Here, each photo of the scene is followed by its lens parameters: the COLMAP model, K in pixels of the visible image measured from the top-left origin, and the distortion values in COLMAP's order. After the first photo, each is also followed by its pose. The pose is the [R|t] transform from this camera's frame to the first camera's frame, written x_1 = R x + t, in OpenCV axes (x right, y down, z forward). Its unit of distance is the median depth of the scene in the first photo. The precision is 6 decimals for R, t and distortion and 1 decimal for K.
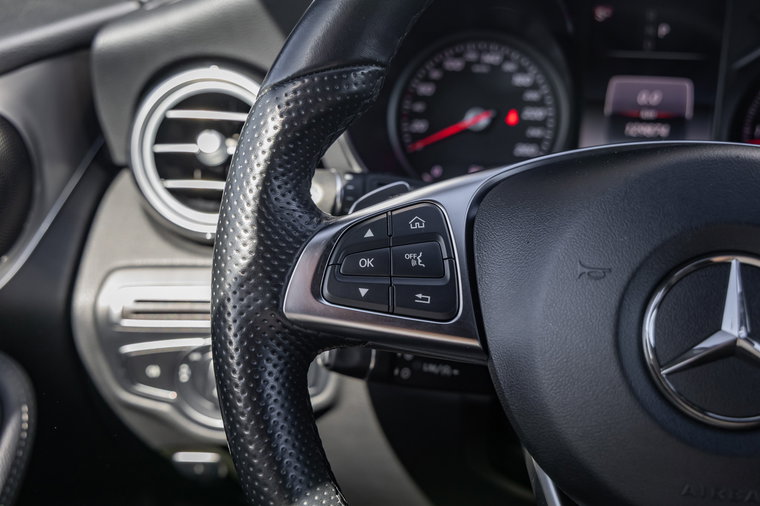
lens RADIAL K [[979.0, 0, 380.0], [0, 979.0, 253.0], [0, 0, 1]] dist [0.094788, 0.011668]
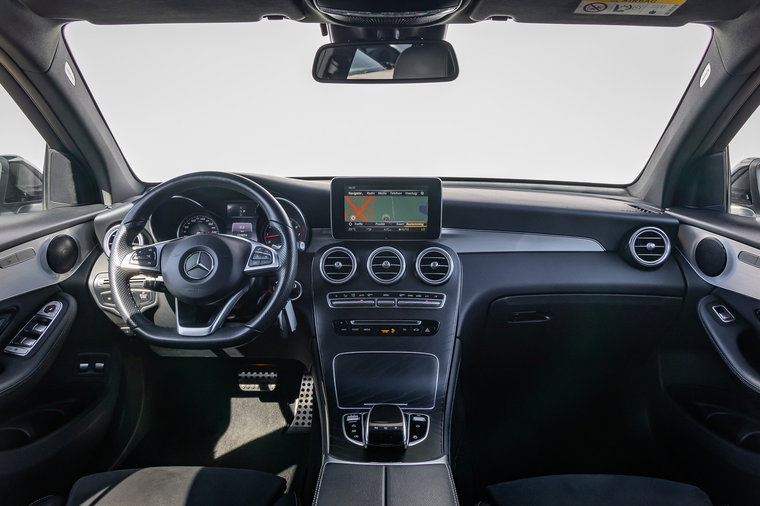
lens RADIAL K [[517.3, 0, 380.0], [0, 517.3, 253.0], [0, 0, 1]] dist [0.006622, 0.000294]
pose [[0.991247, -0.045727, 0.123845, 0.591407], [0.062897, 0.988364, -0.138494, 0.289525], [-0.116071, 0.145072, 0.982589, -1.188897]]
